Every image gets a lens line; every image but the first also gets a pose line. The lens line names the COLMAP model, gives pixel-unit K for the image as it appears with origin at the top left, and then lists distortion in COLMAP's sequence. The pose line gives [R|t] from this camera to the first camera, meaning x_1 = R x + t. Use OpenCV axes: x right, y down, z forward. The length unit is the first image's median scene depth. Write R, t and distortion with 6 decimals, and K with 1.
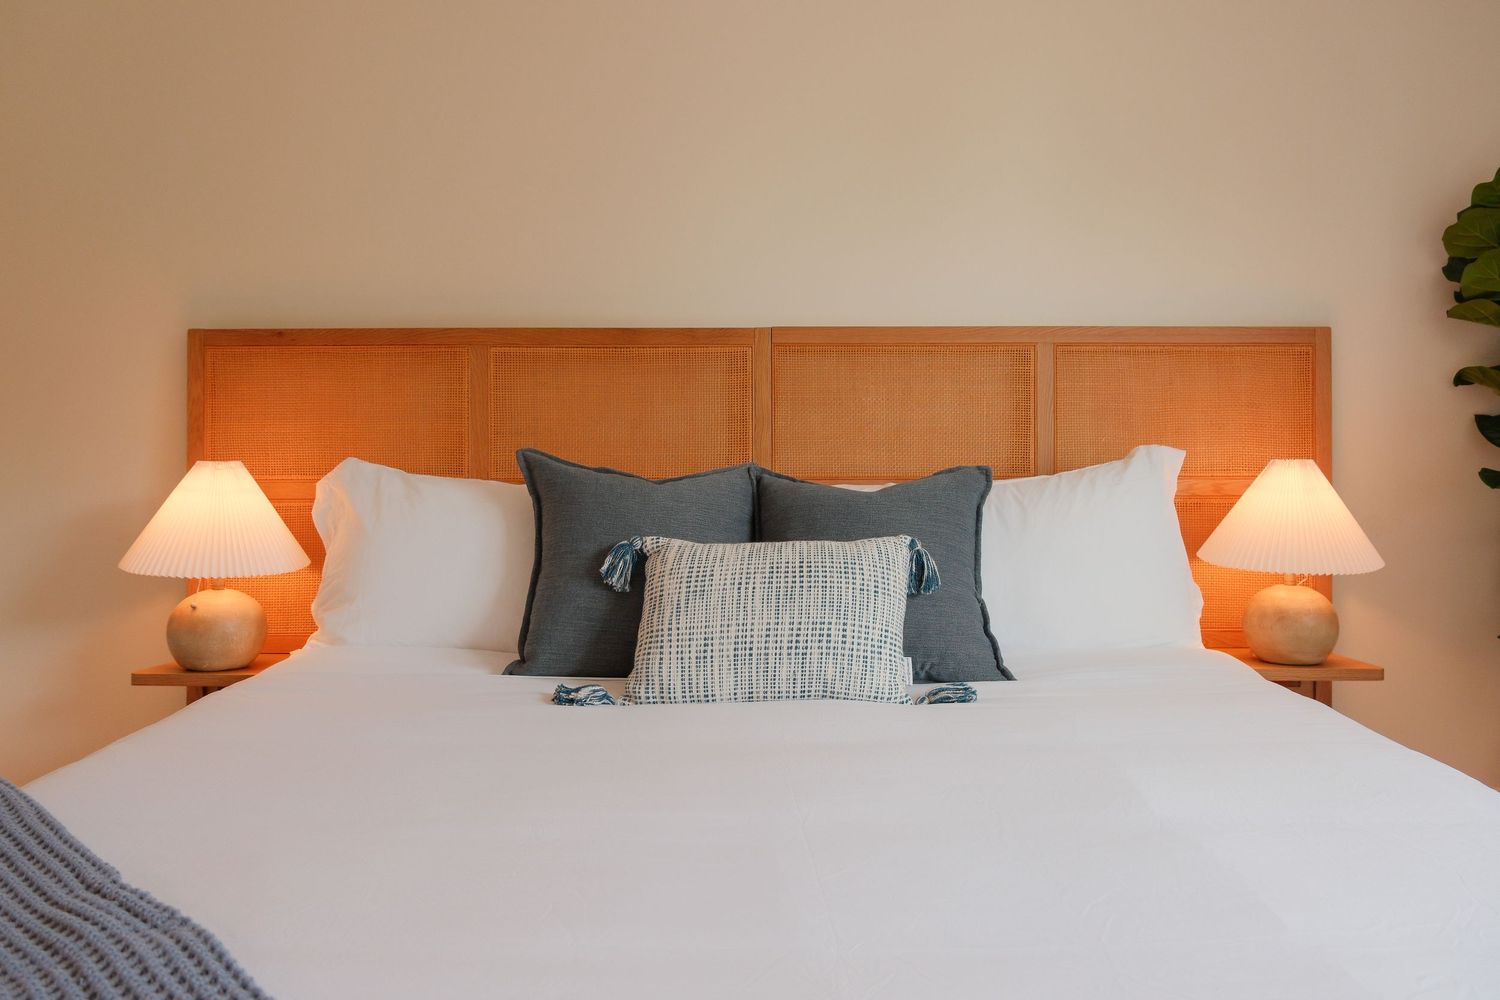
lens RADIAL K [[1058.4, 0, 780.8], [0, 1058.4, 480.1], [0, 0, 1]] dist [-0.017232, 0.005845]
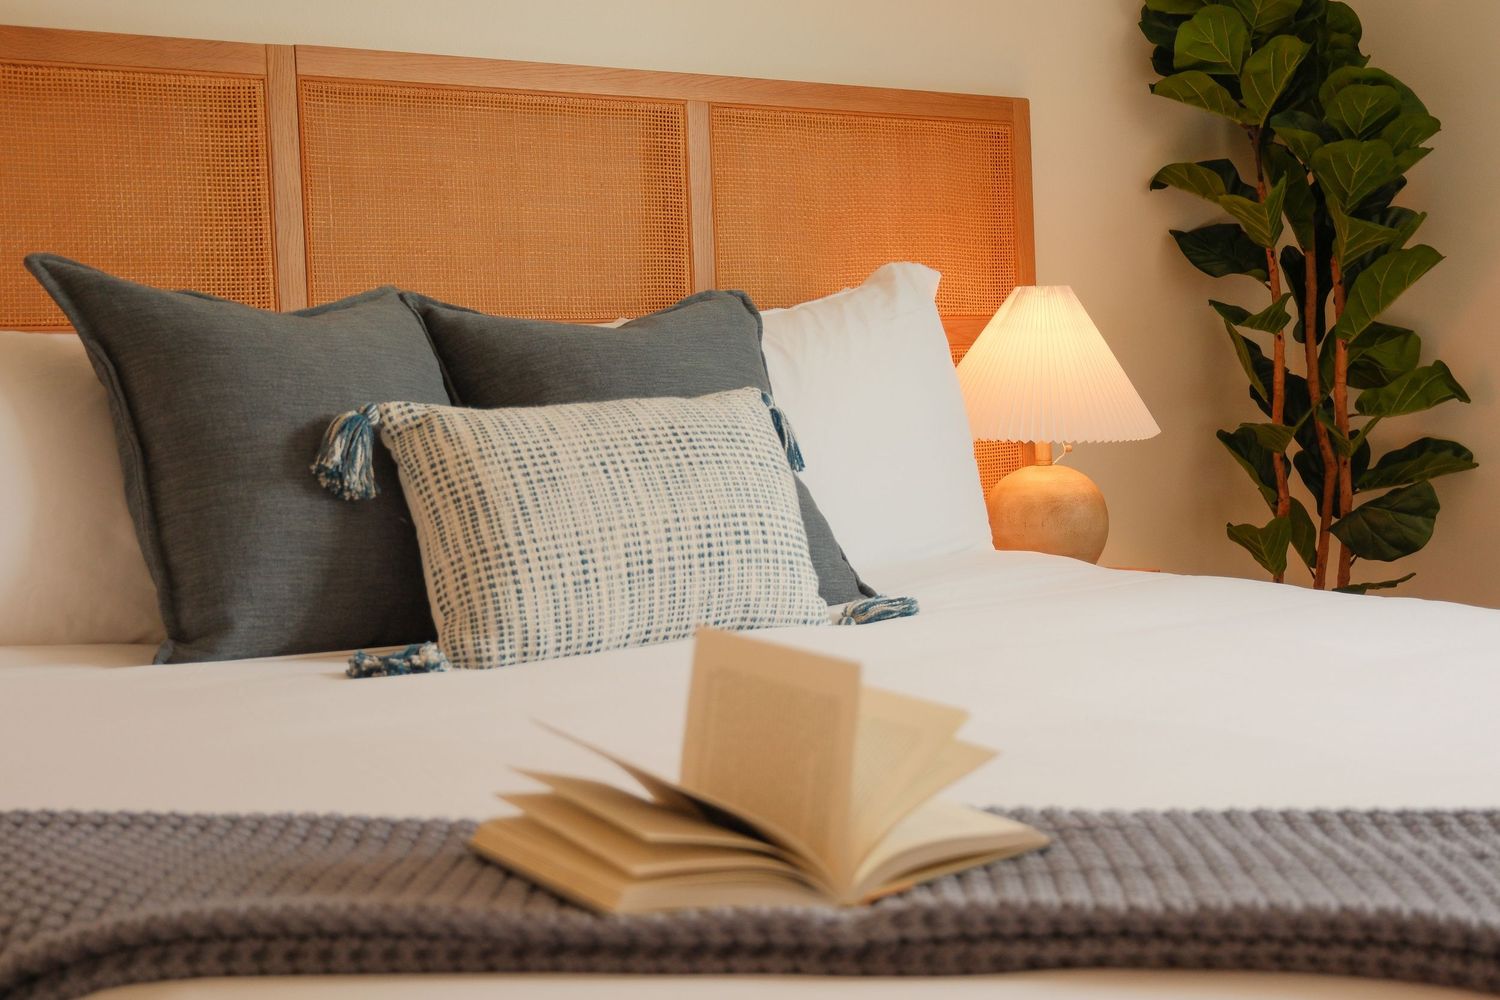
lens RADIAL K [[2270.7, 0, 748.7], [0, 2270.7, 498.7], [0, 0, 1]] dist [0.014930, 0.000000]
pose [[0.790925, -0.054540, 0.609478, -0.617145], [0.031181, 0.998318, 0.048872, 0.043592], [-0.611119, -0.019650, 0.791295, -0.085787]]
